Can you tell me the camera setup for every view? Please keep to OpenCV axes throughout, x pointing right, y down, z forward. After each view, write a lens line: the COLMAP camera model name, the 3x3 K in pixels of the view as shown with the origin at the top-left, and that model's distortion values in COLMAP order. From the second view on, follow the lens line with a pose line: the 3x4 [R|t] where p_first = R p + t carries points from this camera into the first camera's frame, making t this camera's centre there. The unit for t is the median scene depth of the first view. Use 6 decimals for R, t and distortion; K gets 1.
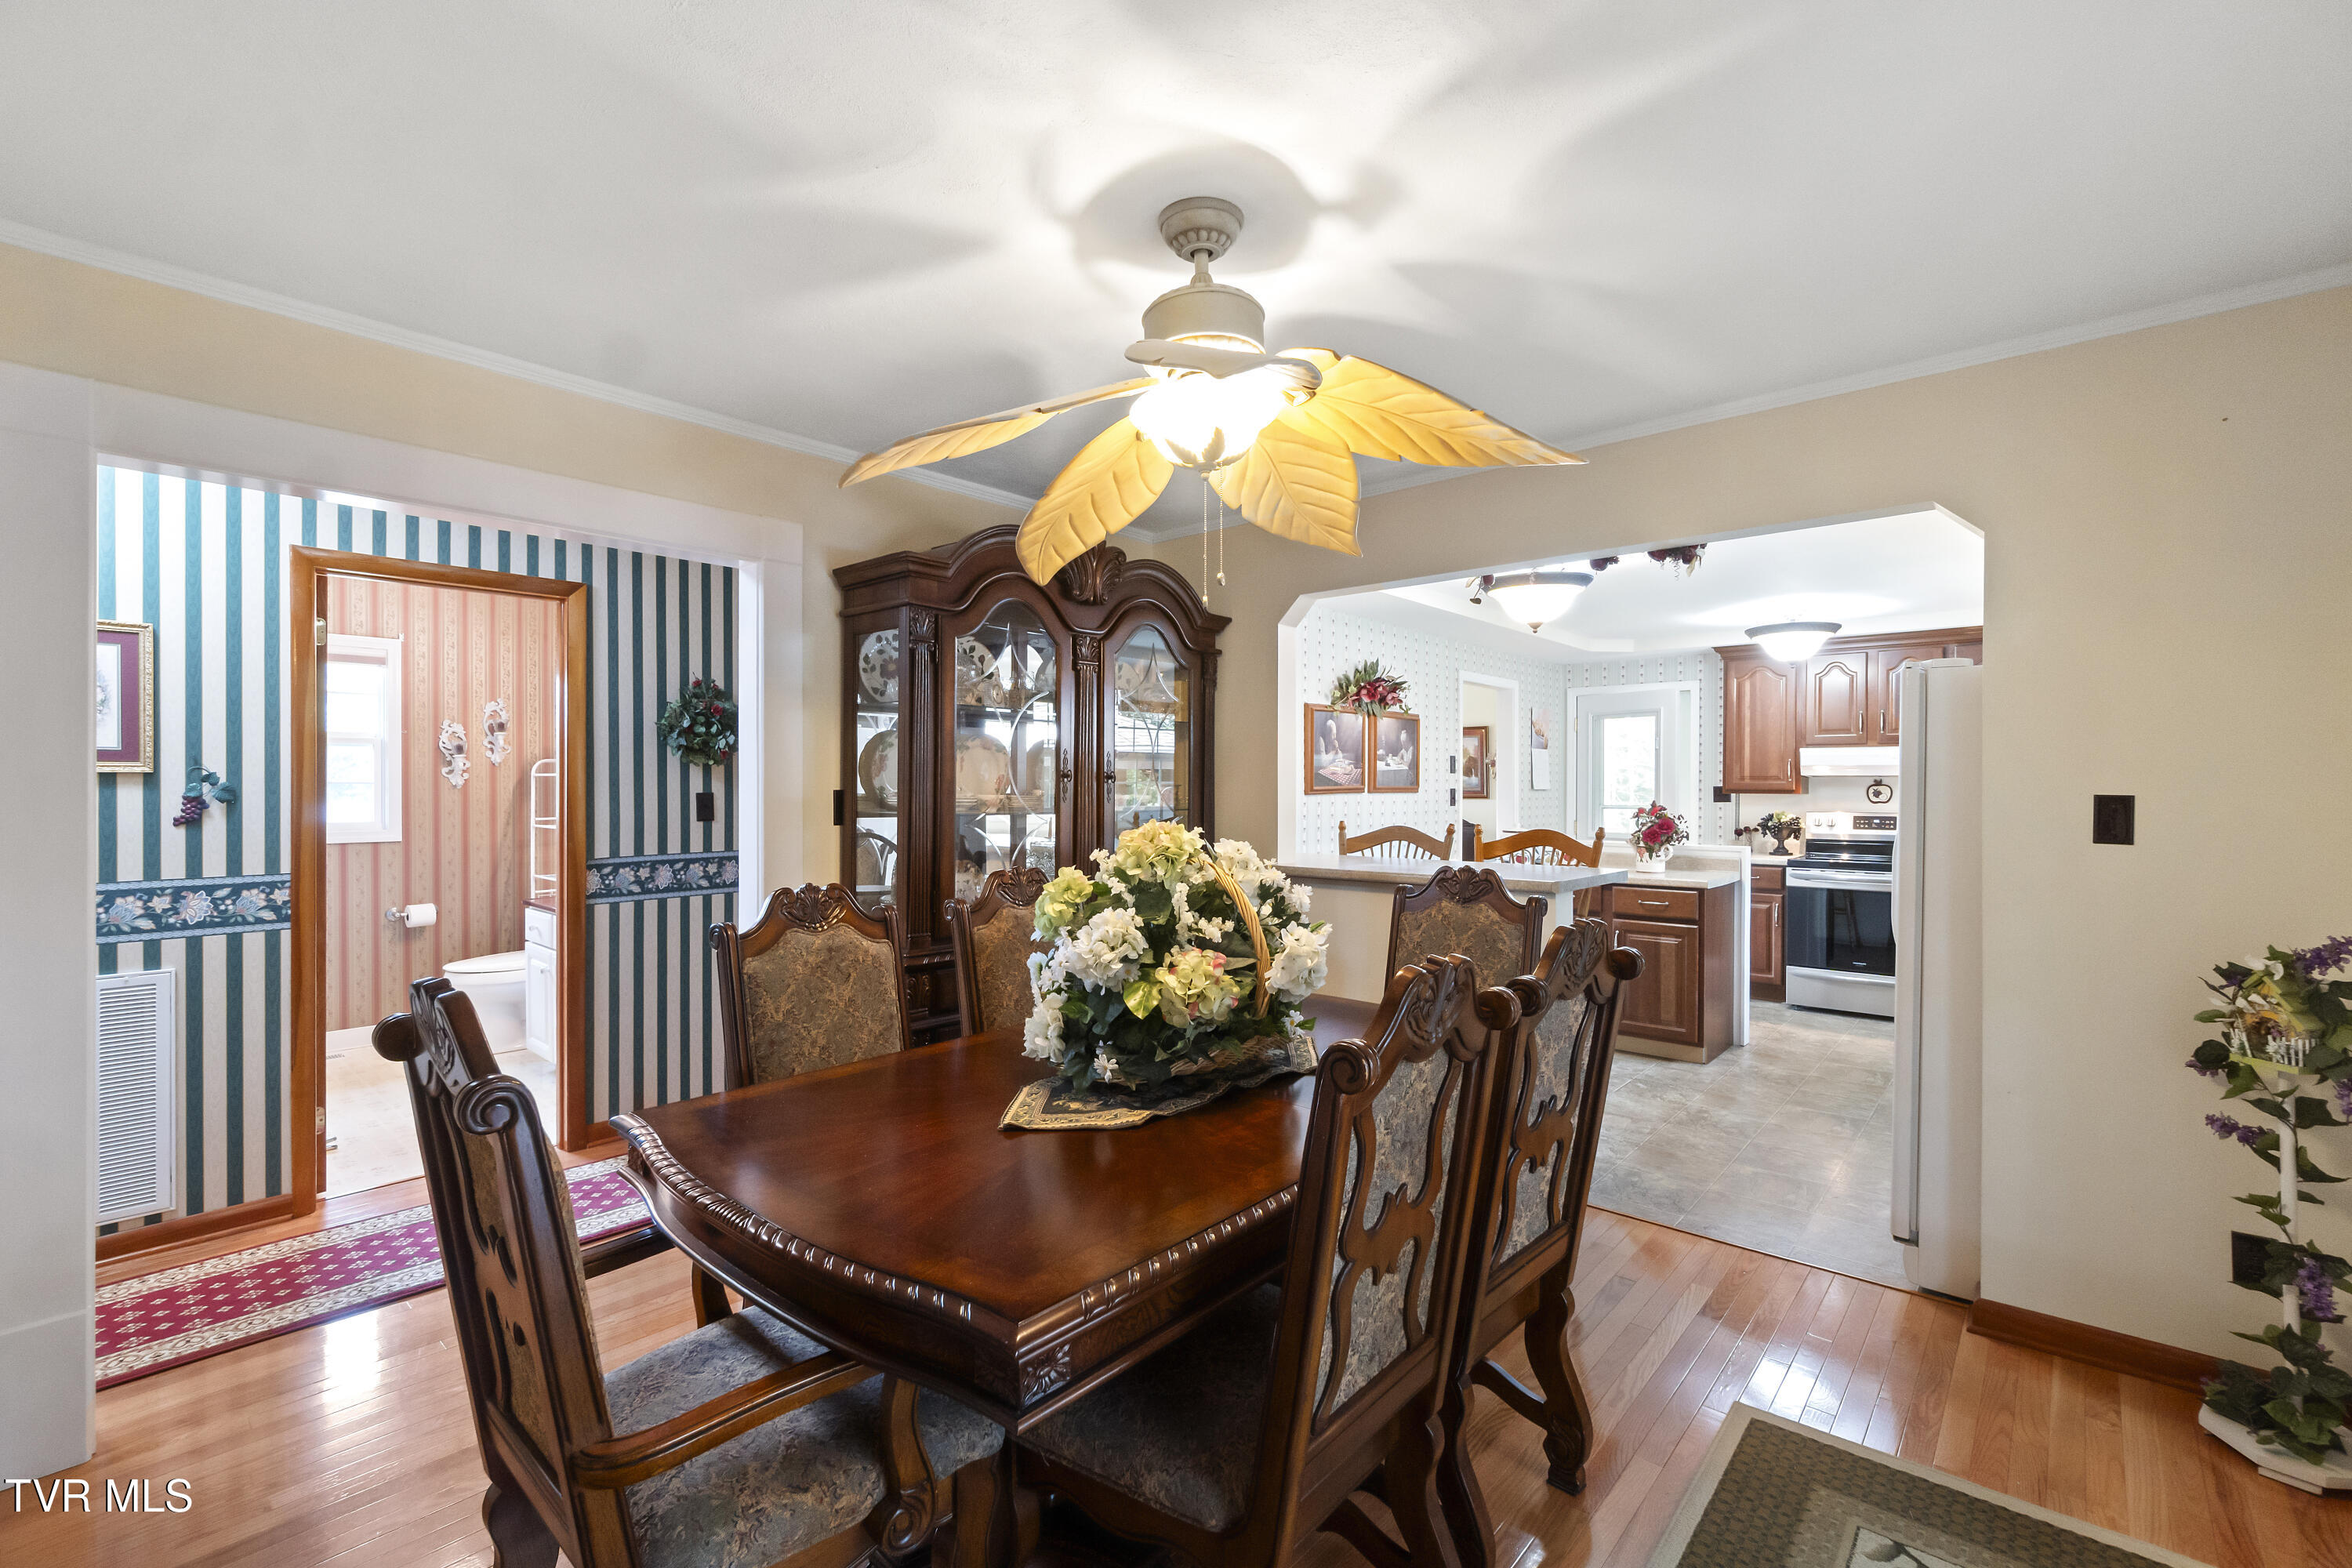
lens RADIAL K [[1018.9, 0, 1184.3], [0, 1018.9, 790.5], [0, 0, 1]] dist [-0.001176, -0.000619]
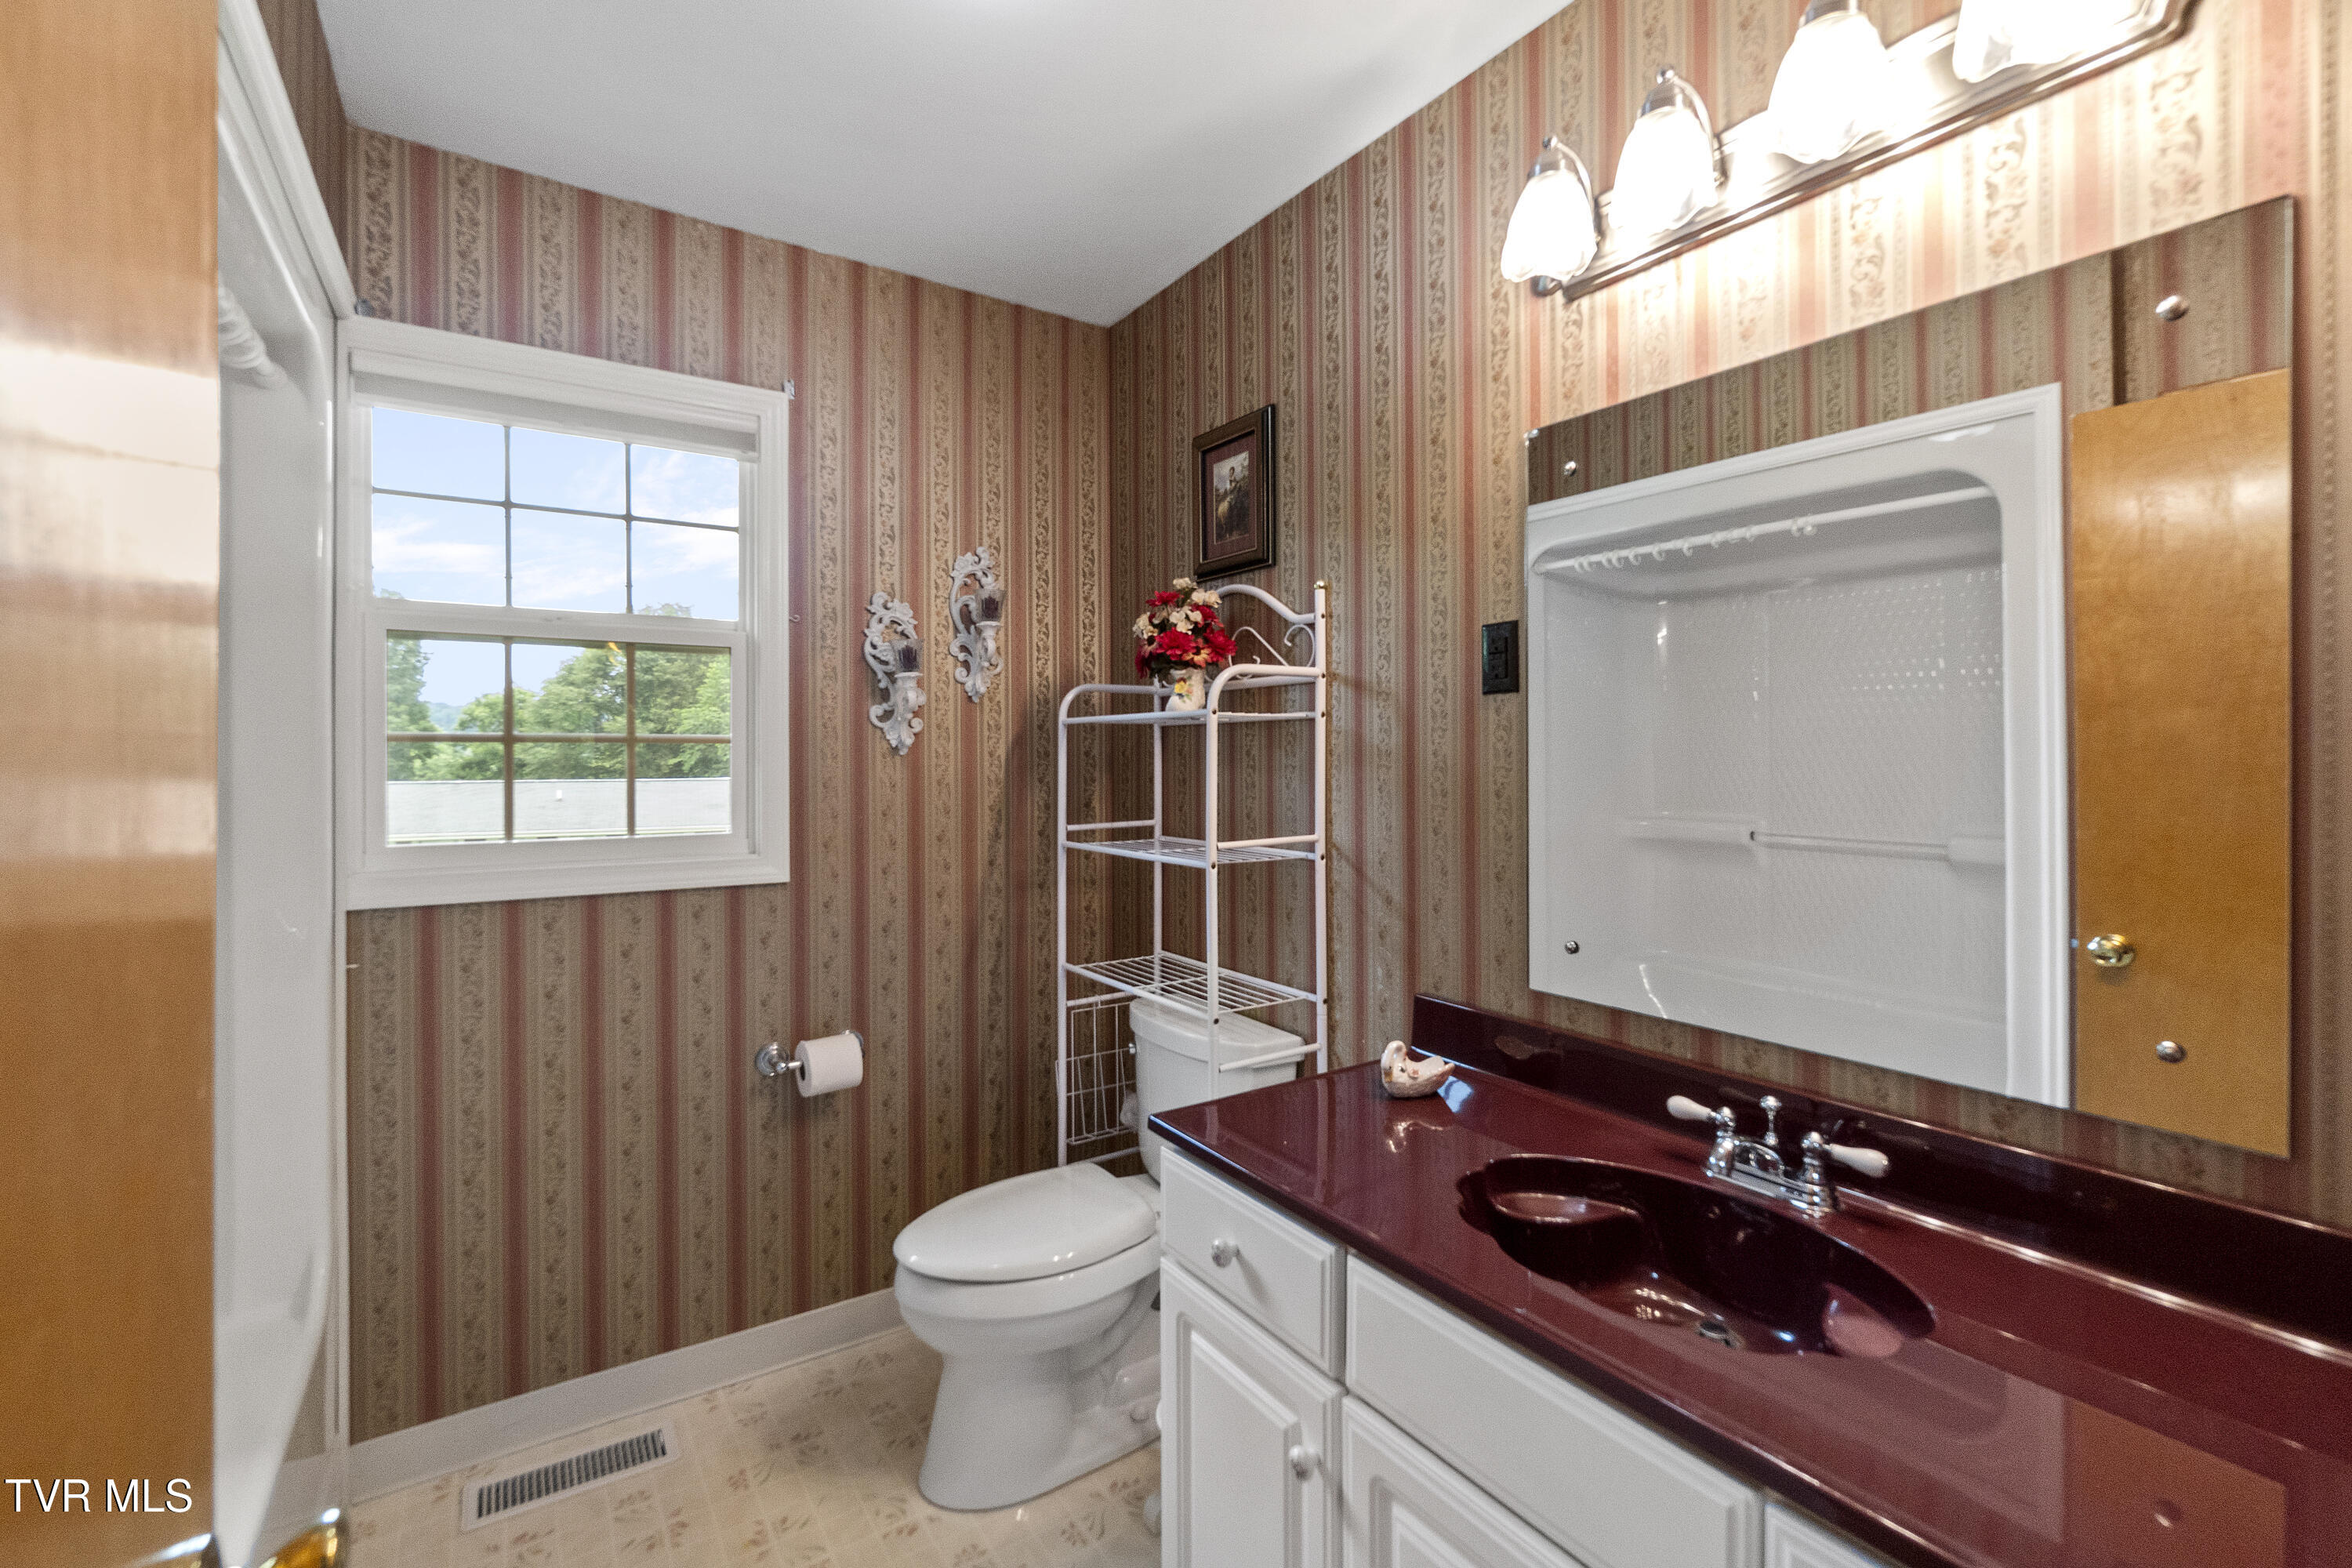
lens RADIAL K [[1018.9, 0, 1180.5], [0, 1018.9, 769.2], [0, 0, 1]] dist [-0.001176, -0.000619]
pose [[0.962015, -0.000743, -0.272994, -0.489547], [0.000205, 0.999998, -0.002000, 0.004995], [0.272995, 0.001868, 0.962014, 0.628317]]
